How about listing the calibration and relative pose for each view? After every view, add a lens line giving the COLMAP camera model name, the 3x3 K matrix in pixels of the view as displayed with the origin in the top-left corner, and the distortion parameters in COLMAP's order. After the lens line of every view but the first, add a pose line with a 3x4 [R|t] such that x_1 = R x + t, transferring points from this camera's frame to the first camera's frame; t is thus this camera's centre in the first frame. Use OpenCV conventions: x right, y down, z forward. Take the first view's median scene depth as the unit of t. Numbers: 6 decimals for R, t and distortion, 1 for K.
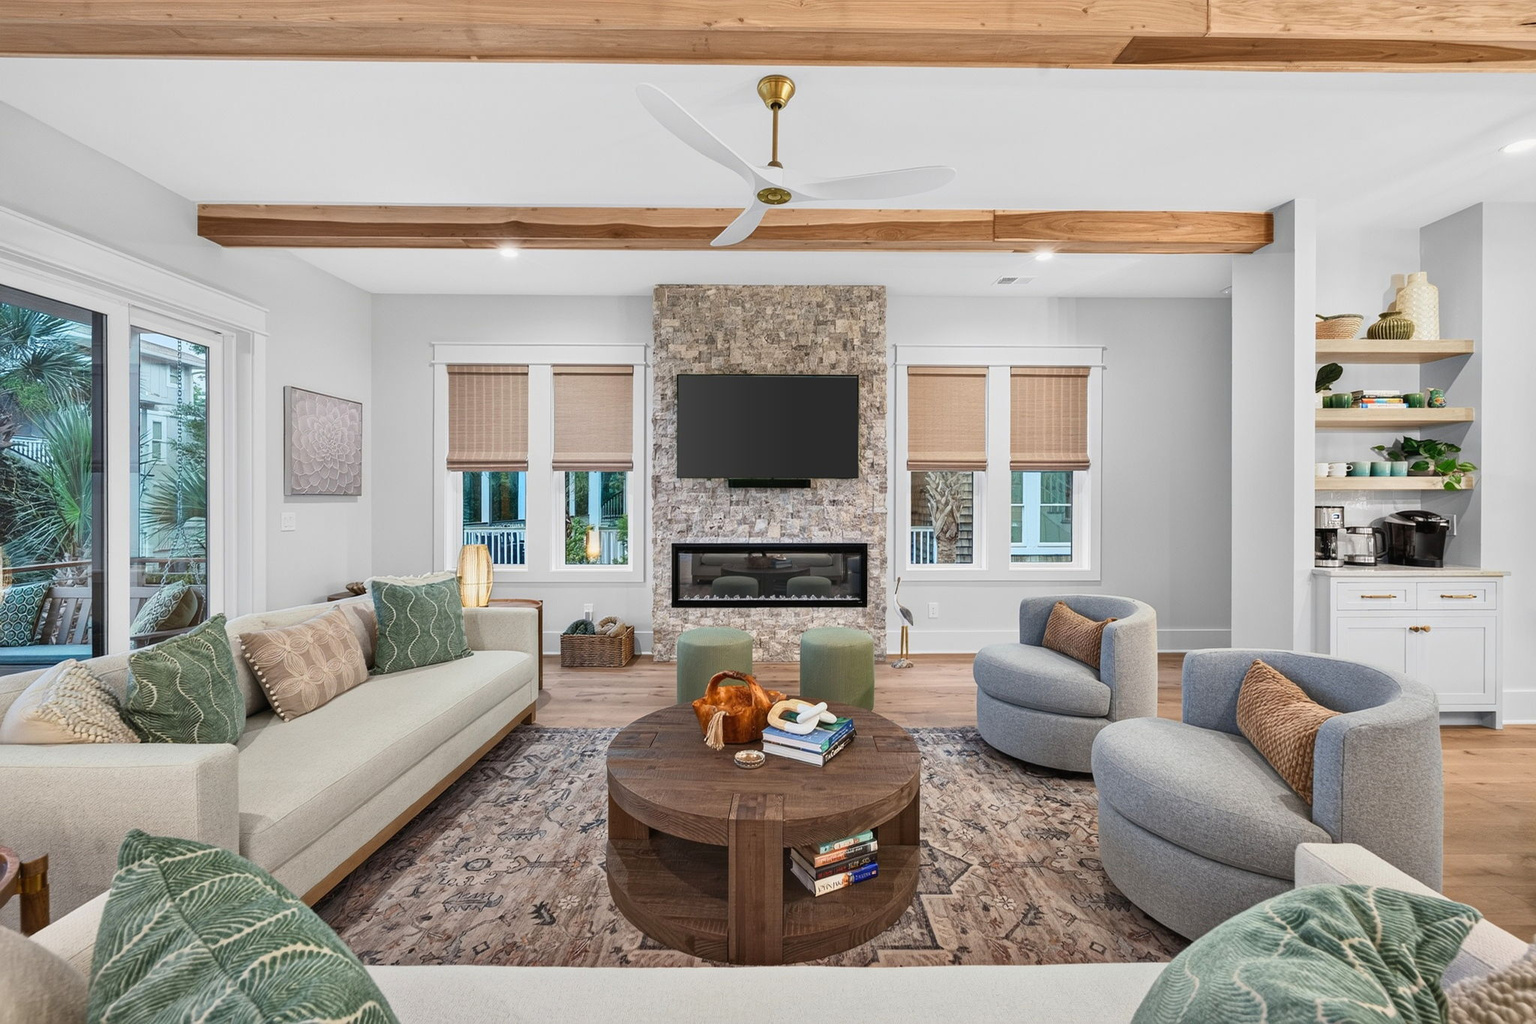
lens RADIAL K [[624.1, 0, 773.1], [0, 624.1, 497.2], [0, 0, 1]] dist [-0.001807, -0.000342]
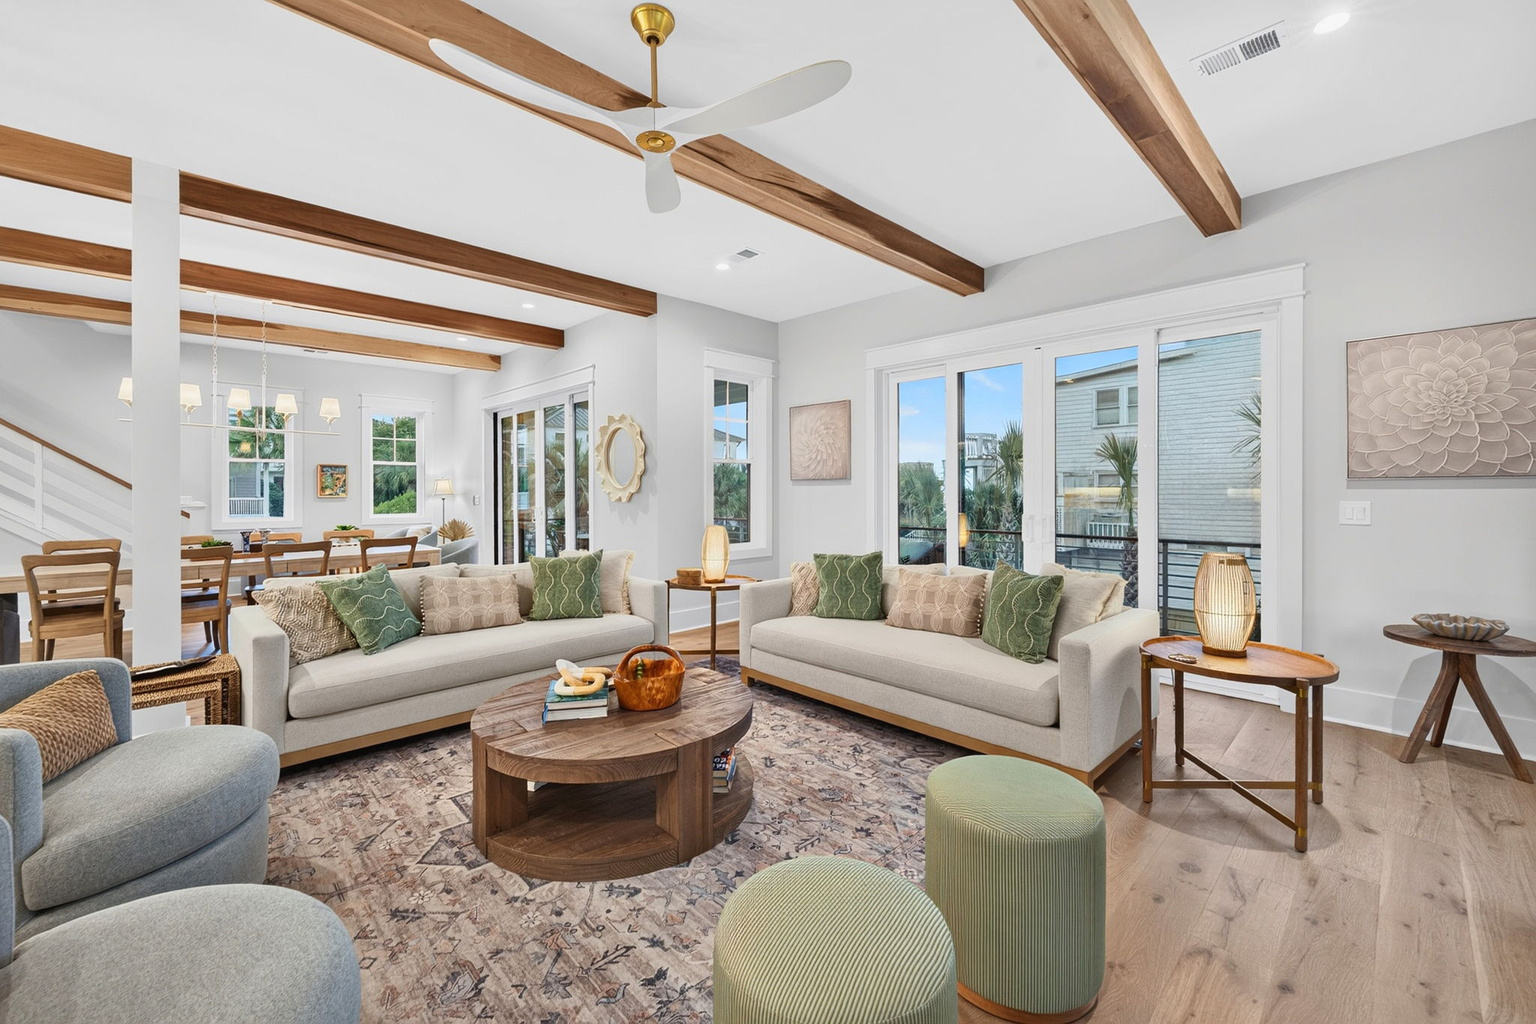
lens RADIAL K [[624.1, 0, 773.1], [0, 624.1, 497.2], [0, 0, 1]] dist [-0.001807, -0.000342]
pose [[-0.725201, 0.010515, -0.688457, 0.254869], [0.009227, 0.999942, 0.005552, 0.006876], [0.688475, -0.002326, -0.725256, 0.919779]]
